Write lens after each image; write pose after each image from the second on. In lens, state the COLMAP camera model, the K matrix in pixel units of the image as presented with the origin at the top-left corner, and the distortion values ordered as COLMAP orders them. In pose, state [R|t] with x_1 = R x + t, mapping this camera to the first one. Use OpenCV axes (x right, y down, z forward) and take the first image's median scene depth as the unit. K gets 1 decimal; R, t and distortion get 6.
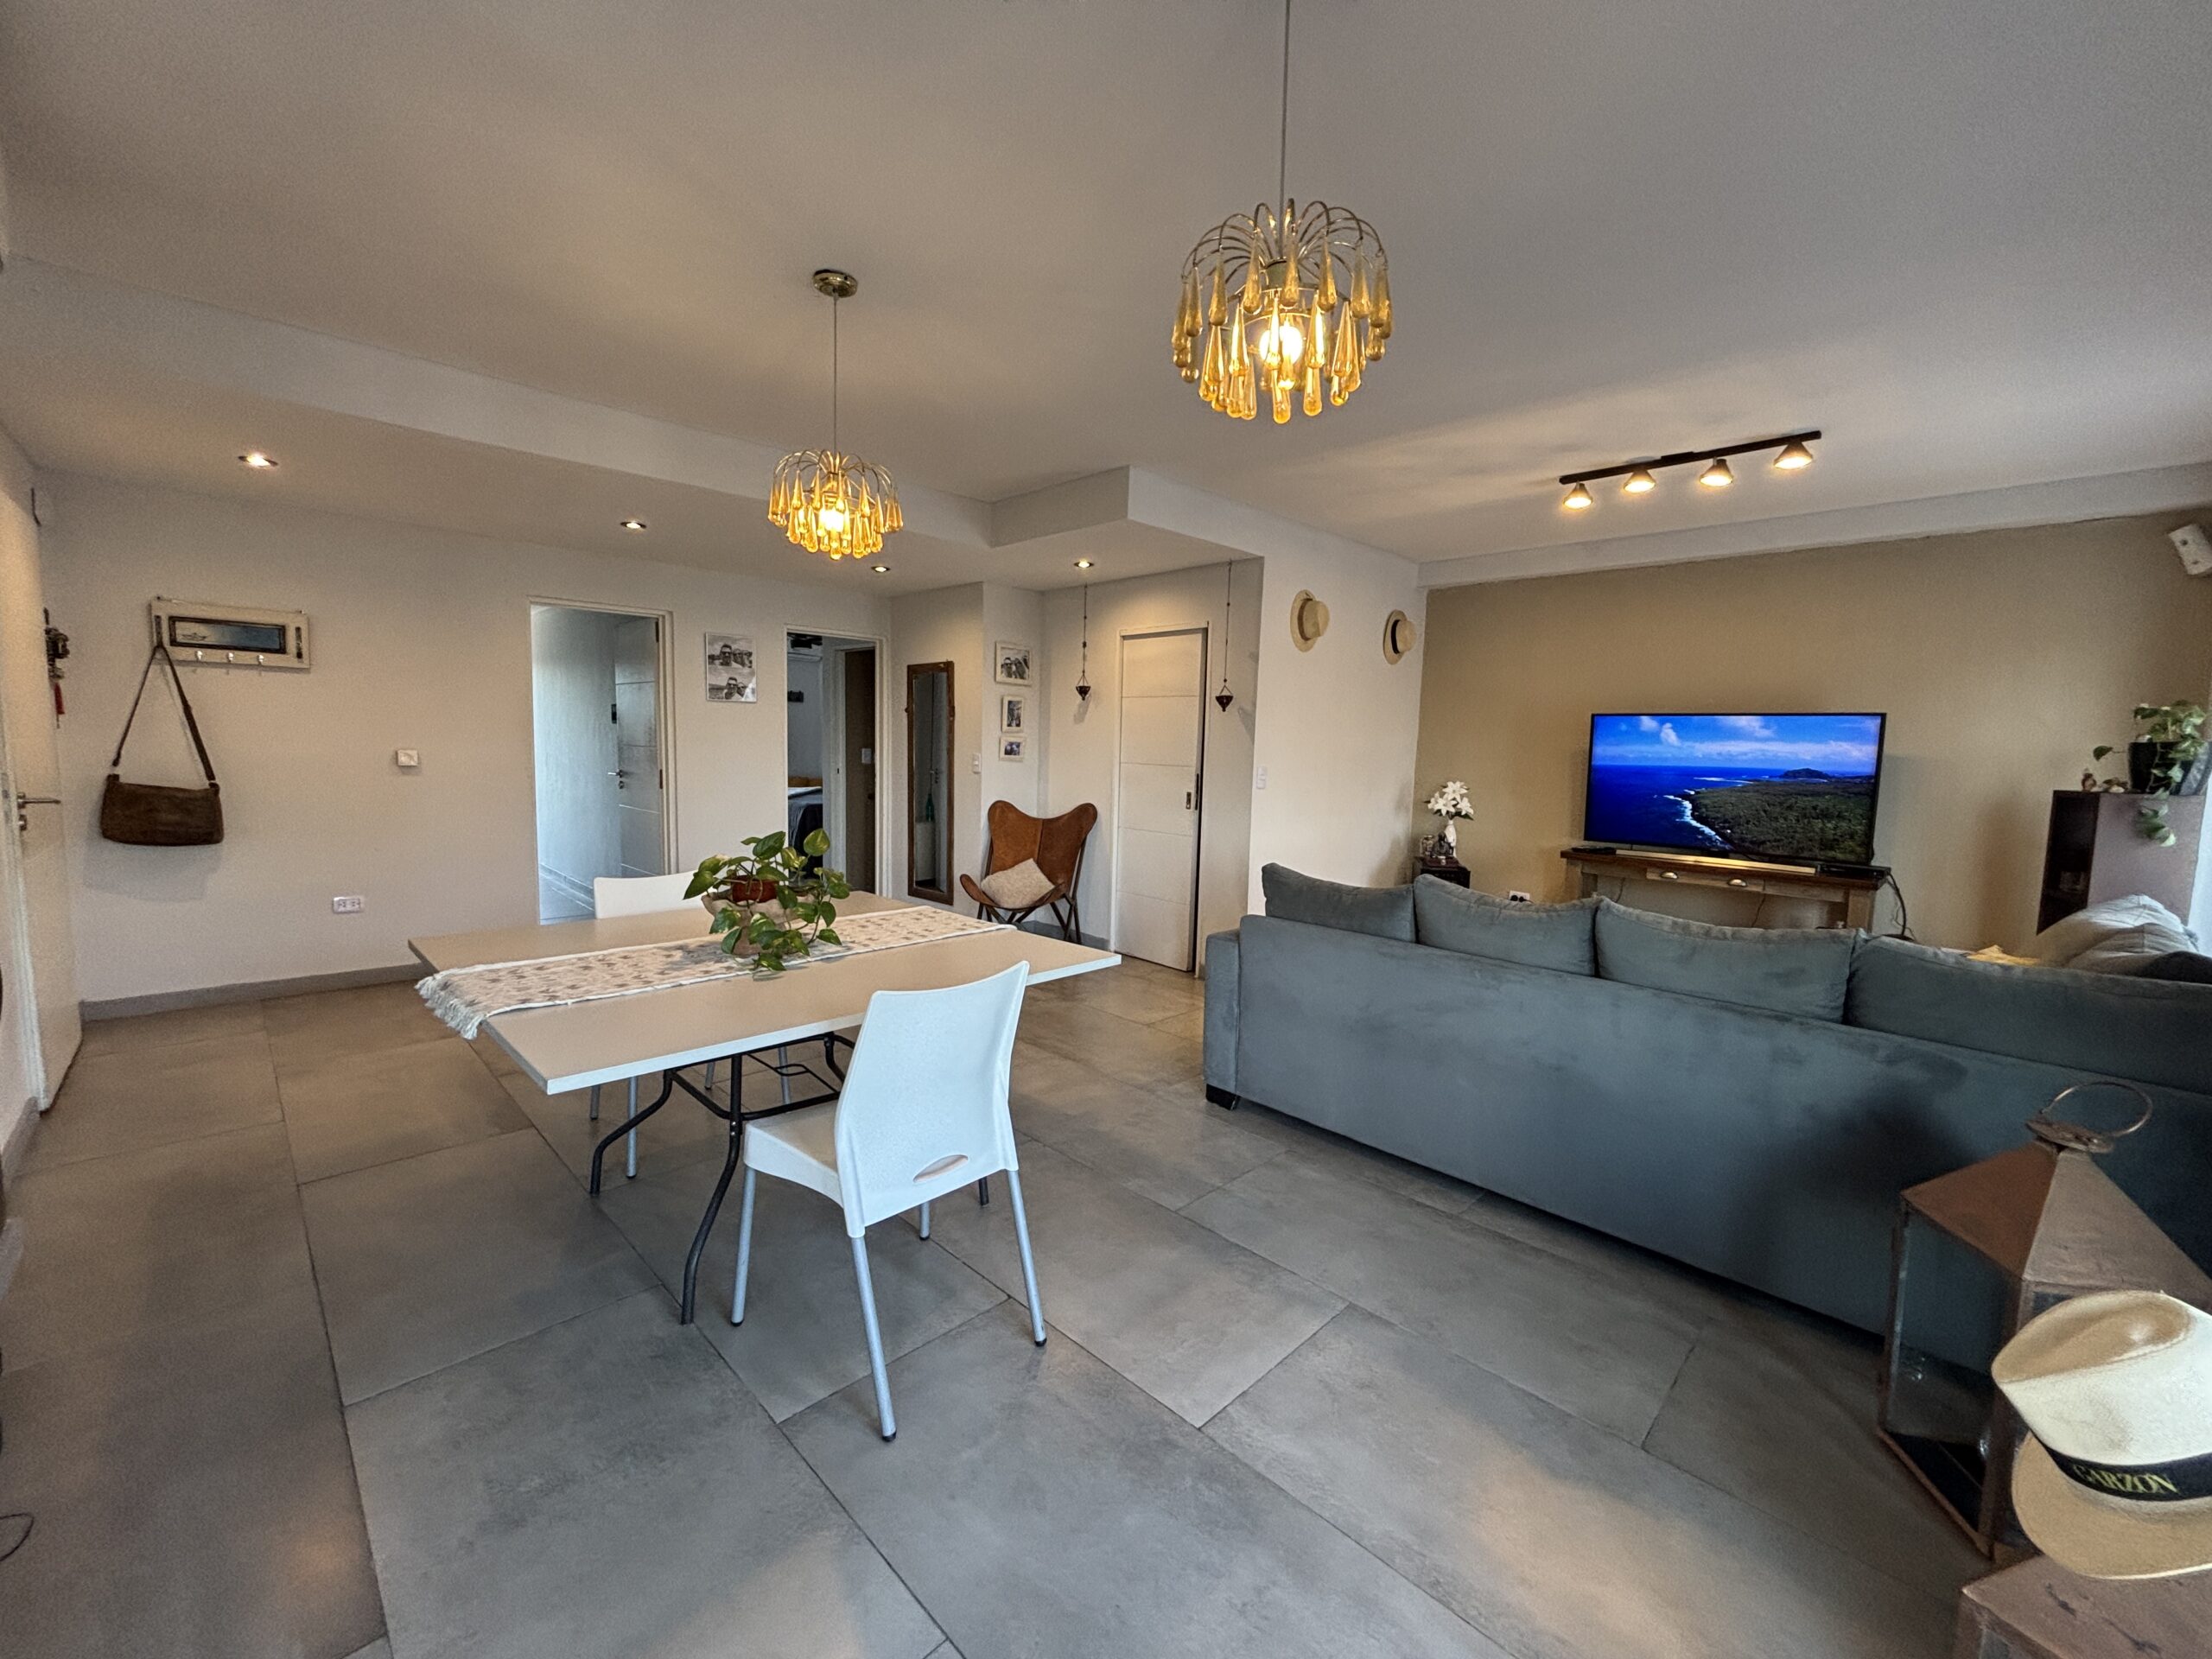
lens RADIAL K [[891.4, 0, 1102.6], [0, 891.4, 819.2], [0, 0, 1]] dist [-0.000414, -0.000263]
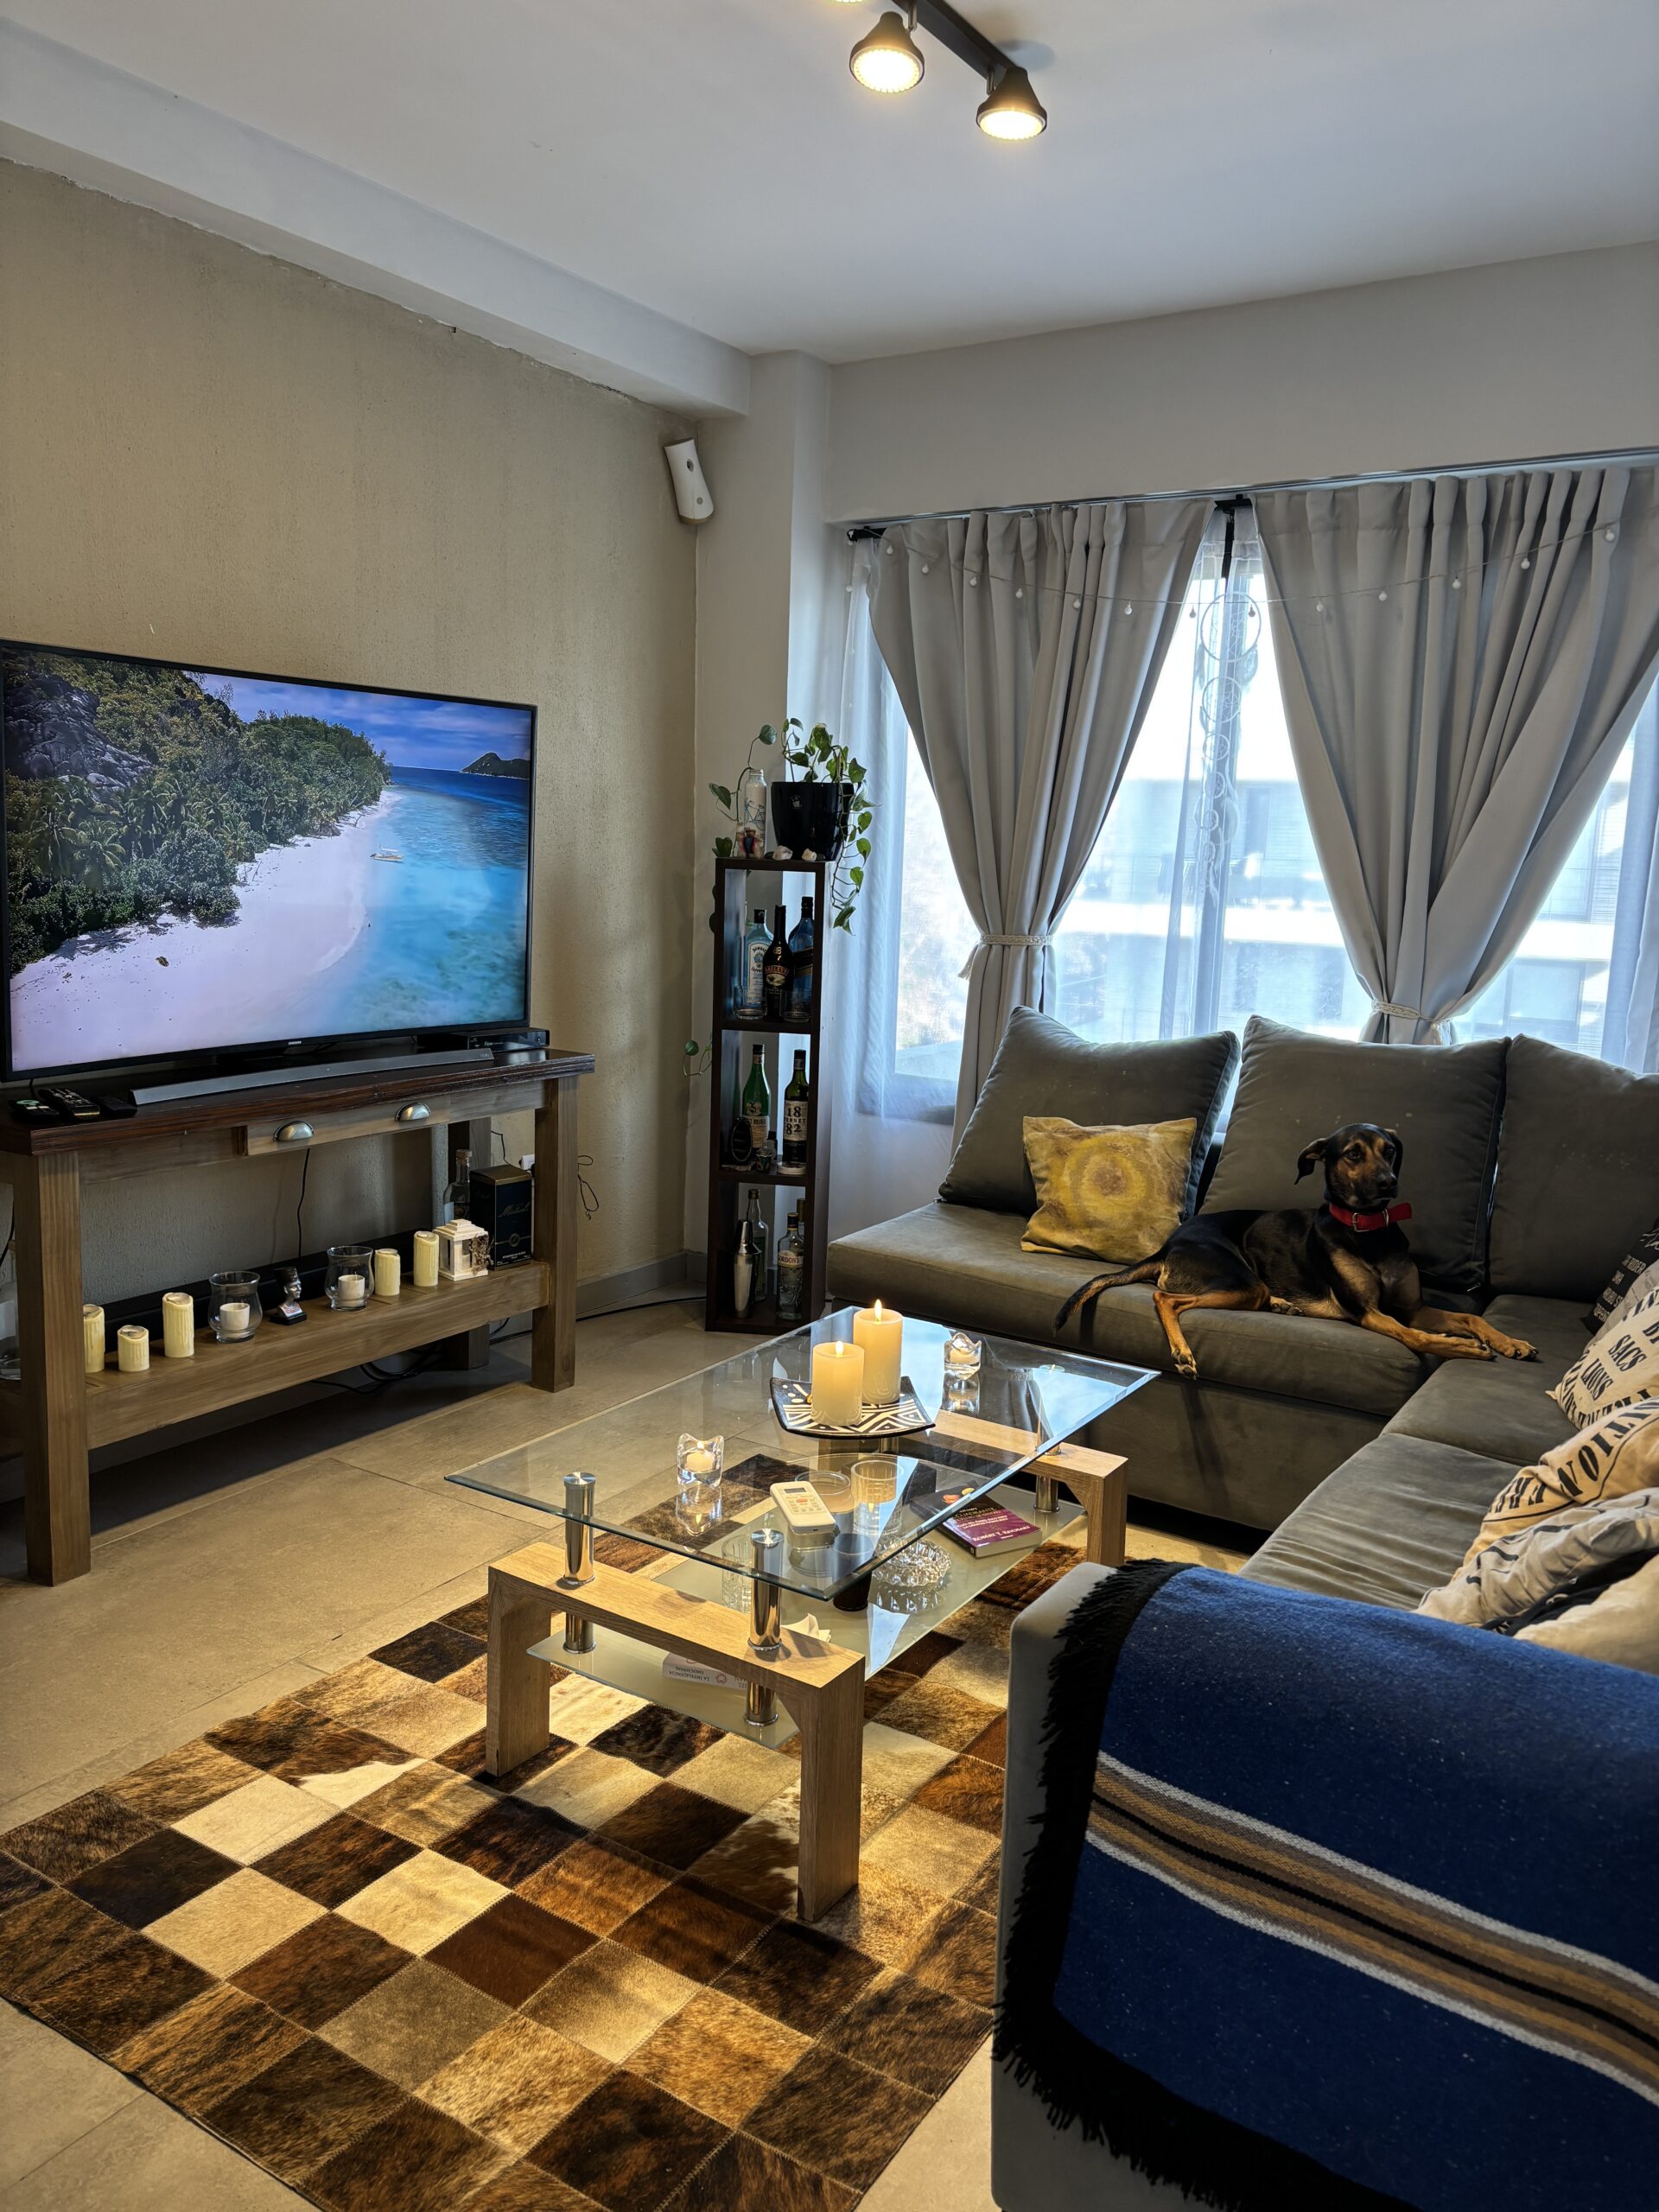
lens RADIAL K [[1678.0, 0, 848.3], [0, 1678.0, 1100.4], [0, 0, 1]] dist [0.023423, 0.001691]
pose [[-0.223625, -0.180809, 0.957758, -0.053867], [0.043327, 0.979828, 0.195092, -0.067931], [-0.973712, 0.085125, -0.211280, 0.872289]]
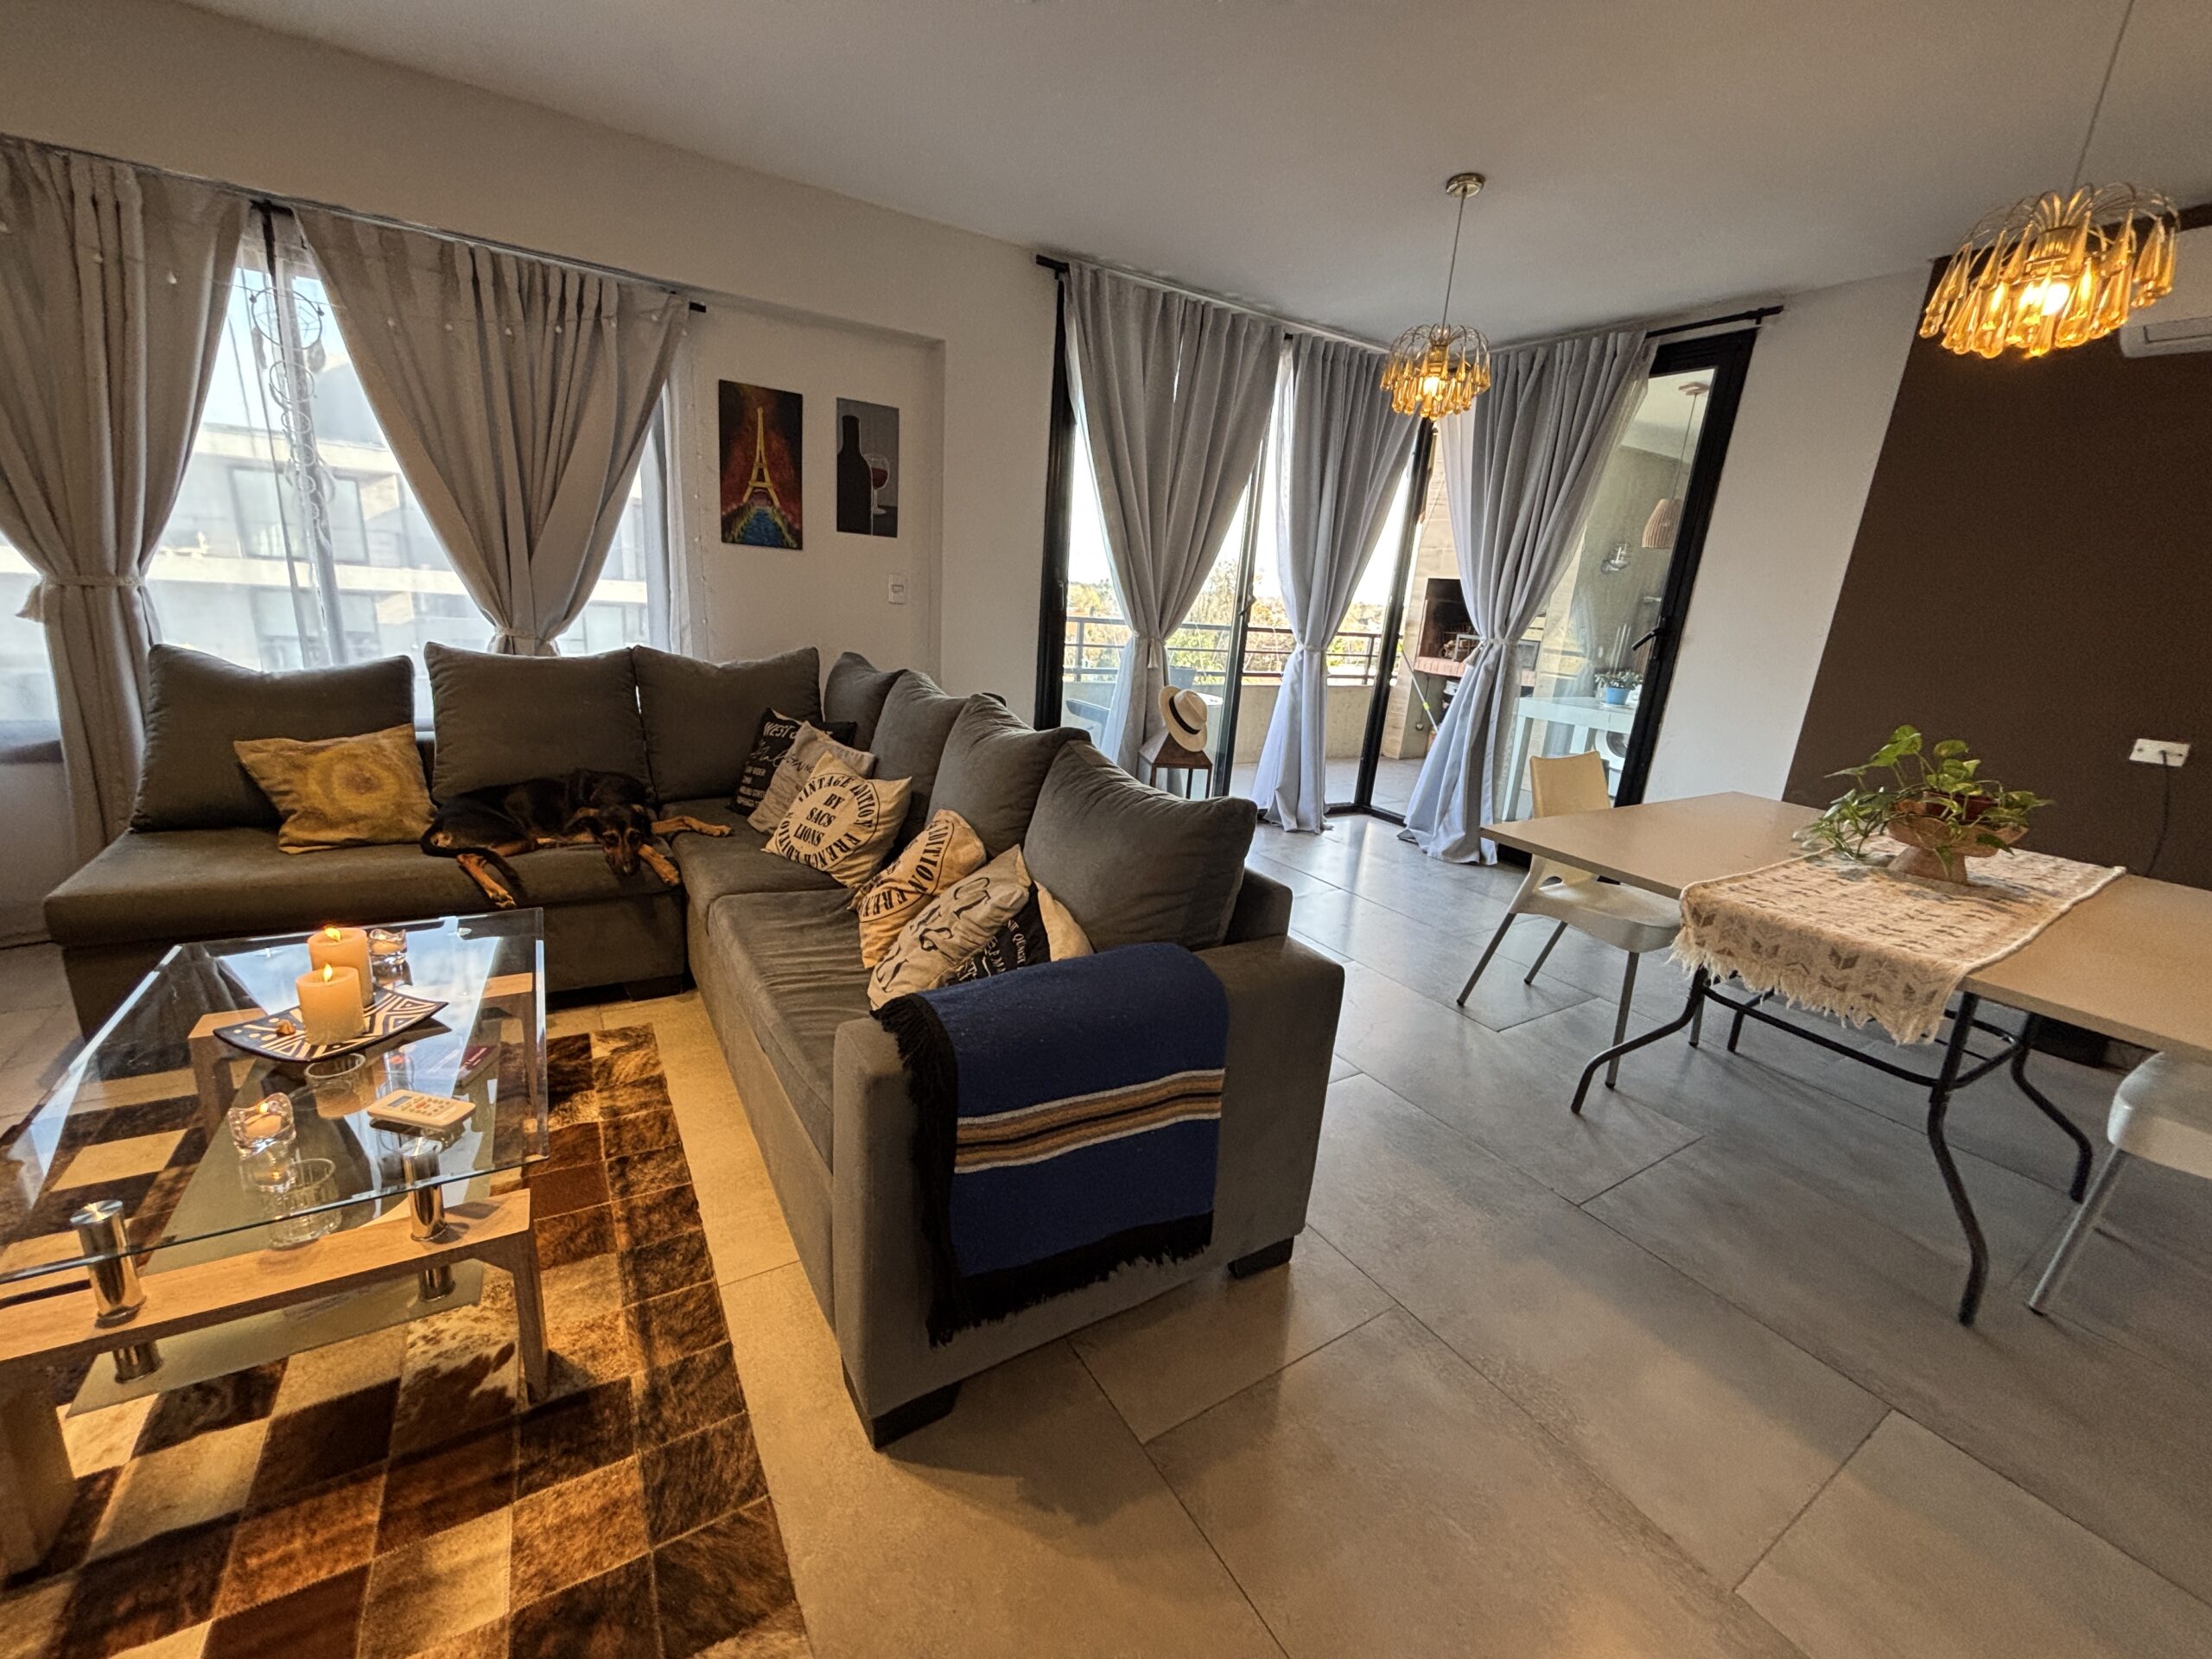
lens RADIAL K [[891.4, 0, 1107.5], [0, 891.4, 823.6], [0, 0, 1]] dist [-0.000414, -0.000263]
pose [[-0.969295, -0.152822, 0.192645, 0.112161], [-0.080179, 0.937033, 0.339913, -0.063938], [-0.232461, 0.314030, -0.920515, 0.967218]]
